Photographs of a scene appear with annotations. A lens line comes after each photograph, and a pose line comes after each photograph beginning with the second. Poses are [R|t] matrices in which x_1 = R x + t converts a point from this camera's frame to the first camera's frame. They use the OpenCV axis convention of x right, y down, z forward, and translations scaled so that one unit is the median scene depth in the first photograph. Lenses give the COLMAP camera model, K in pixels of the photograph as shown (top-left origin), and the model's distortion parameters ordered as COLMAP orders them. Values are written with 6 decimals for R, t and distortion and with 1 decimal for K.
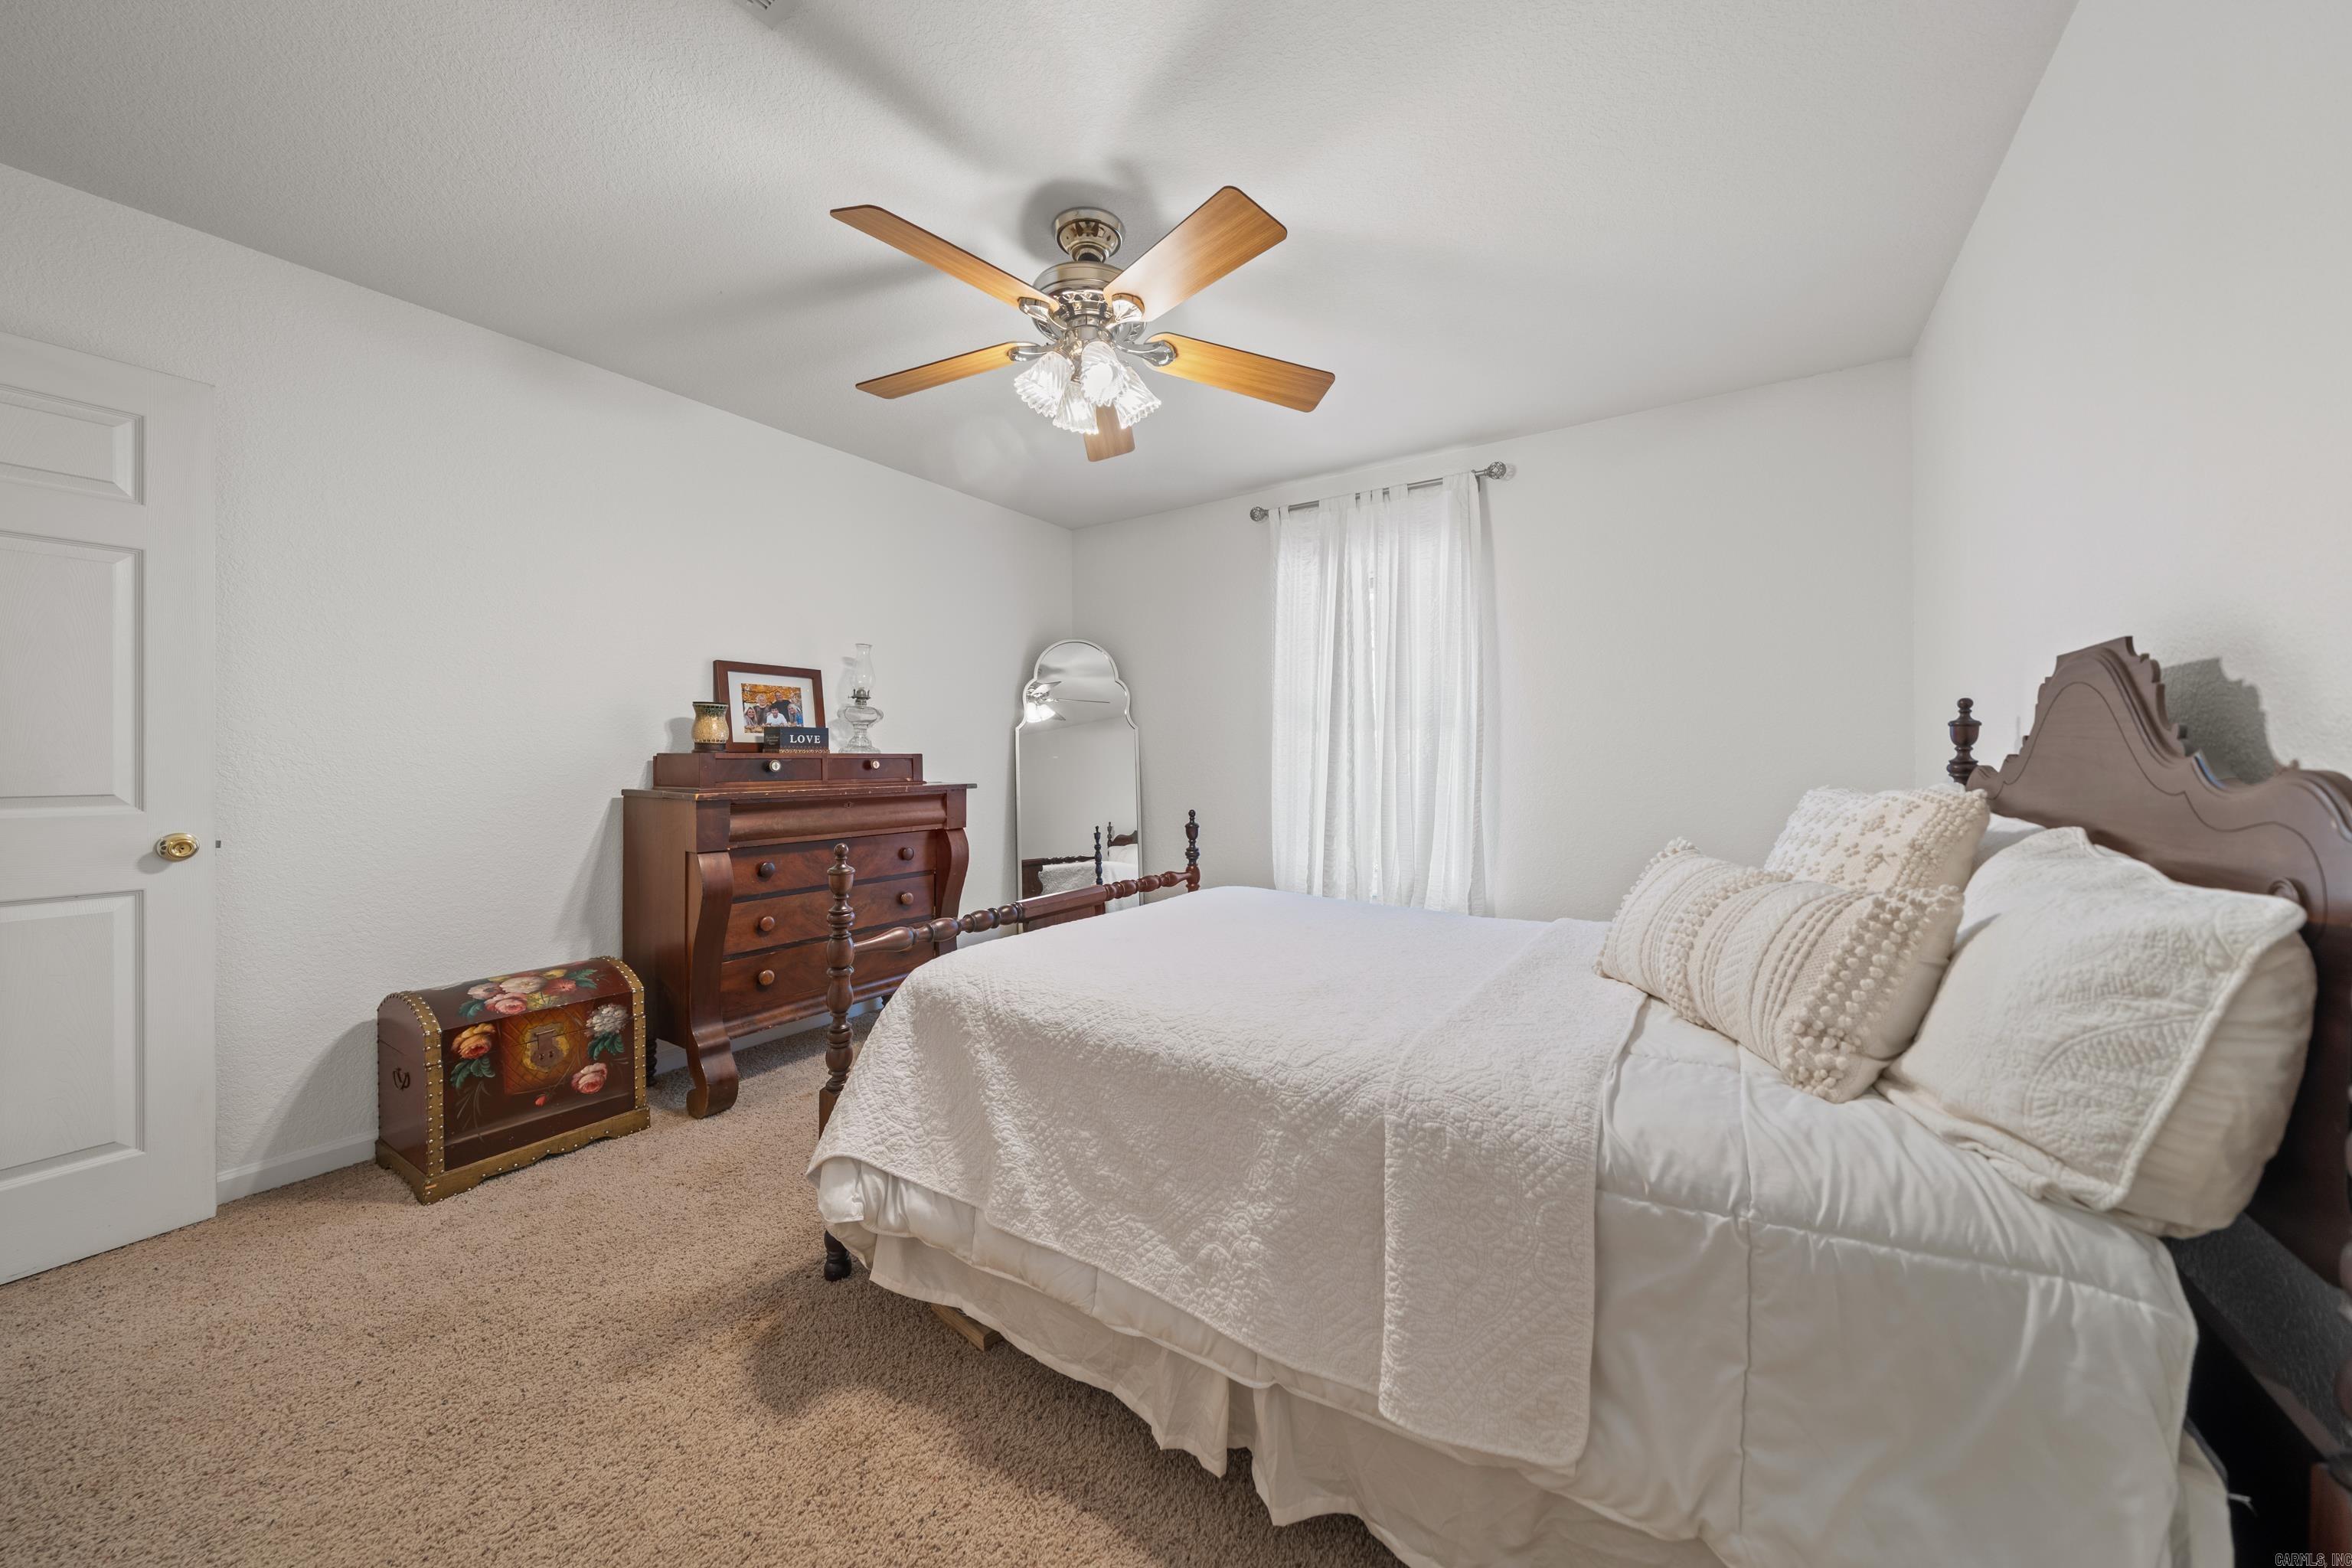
lens RADIAL K [[787.6, 0, 1177.3], [0, 787.6, 755.4], [0, 0, 1]] dist [-0.002030, -0.000073]
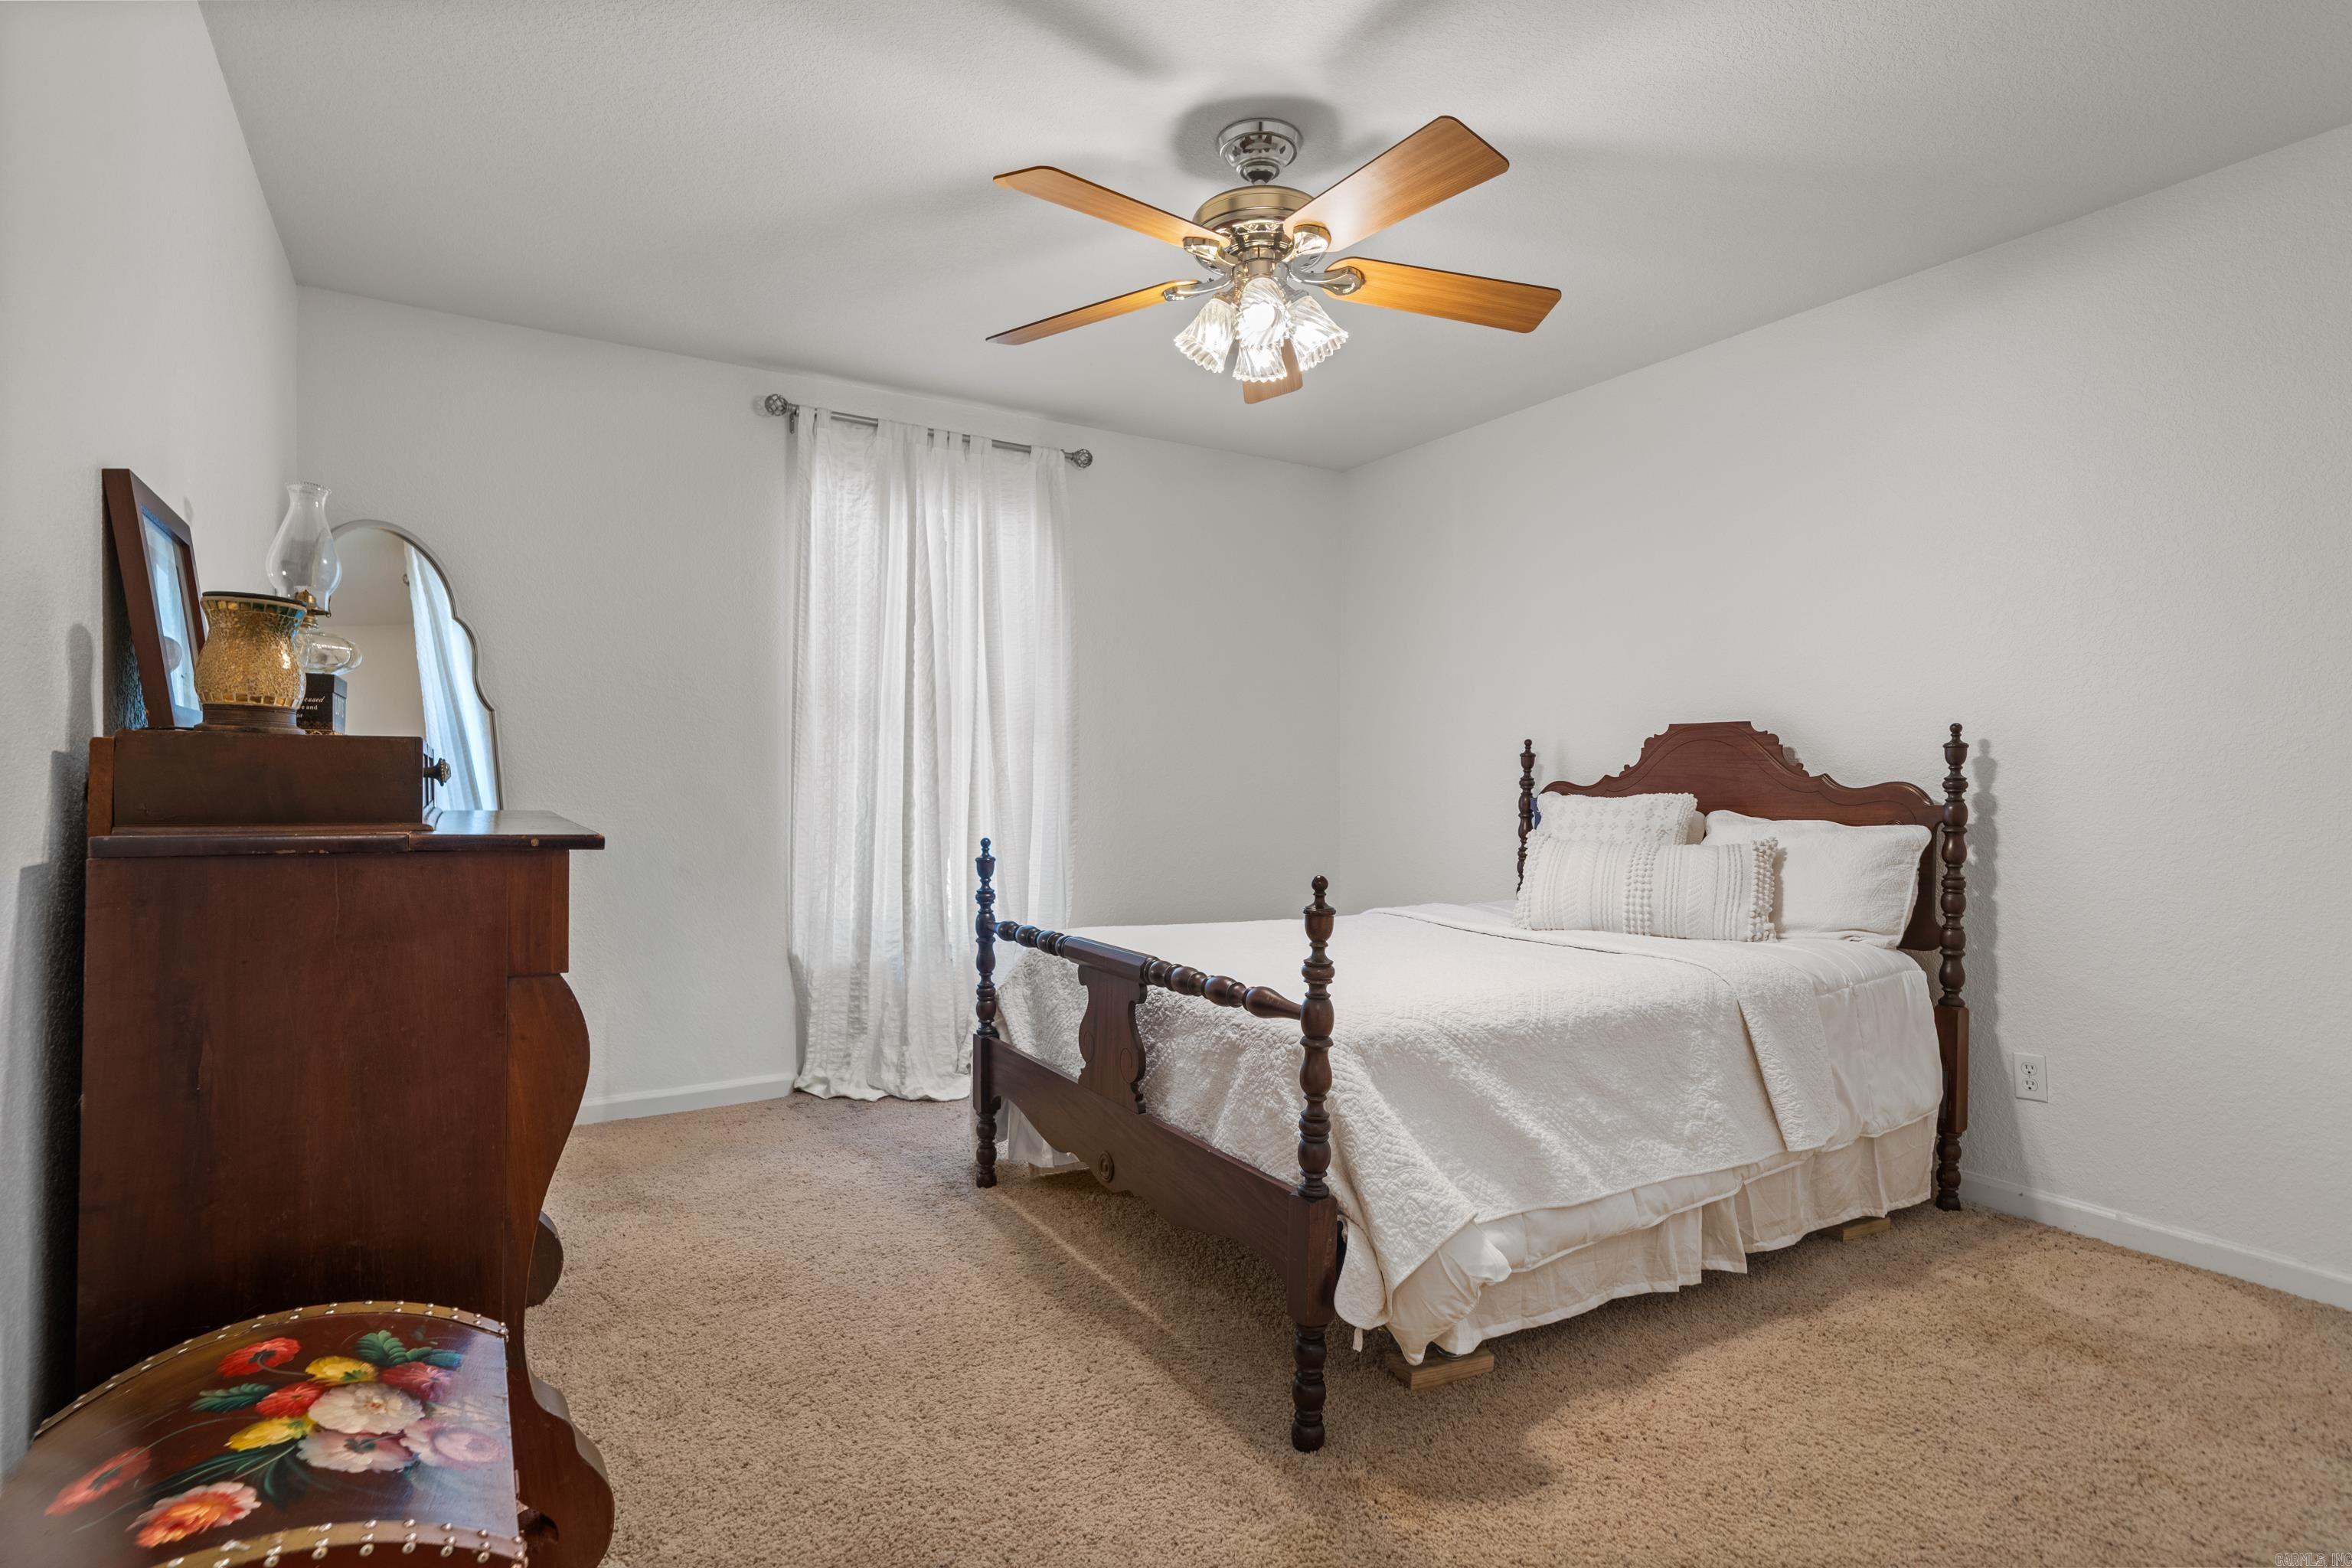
lens RADIAL K [[1123.9, 0, 1171.1], [0, 1123.9, 782.3], [0, 0, 1]] dist [0.000468, -0.000167]
pose [[0.466136, 0.002467, 0.884710, -1.226888], [-0.012657, 0.999912, 0.003881, 0.015364], [-0.884623, -0.013007, 0.466126, 0.516592]]
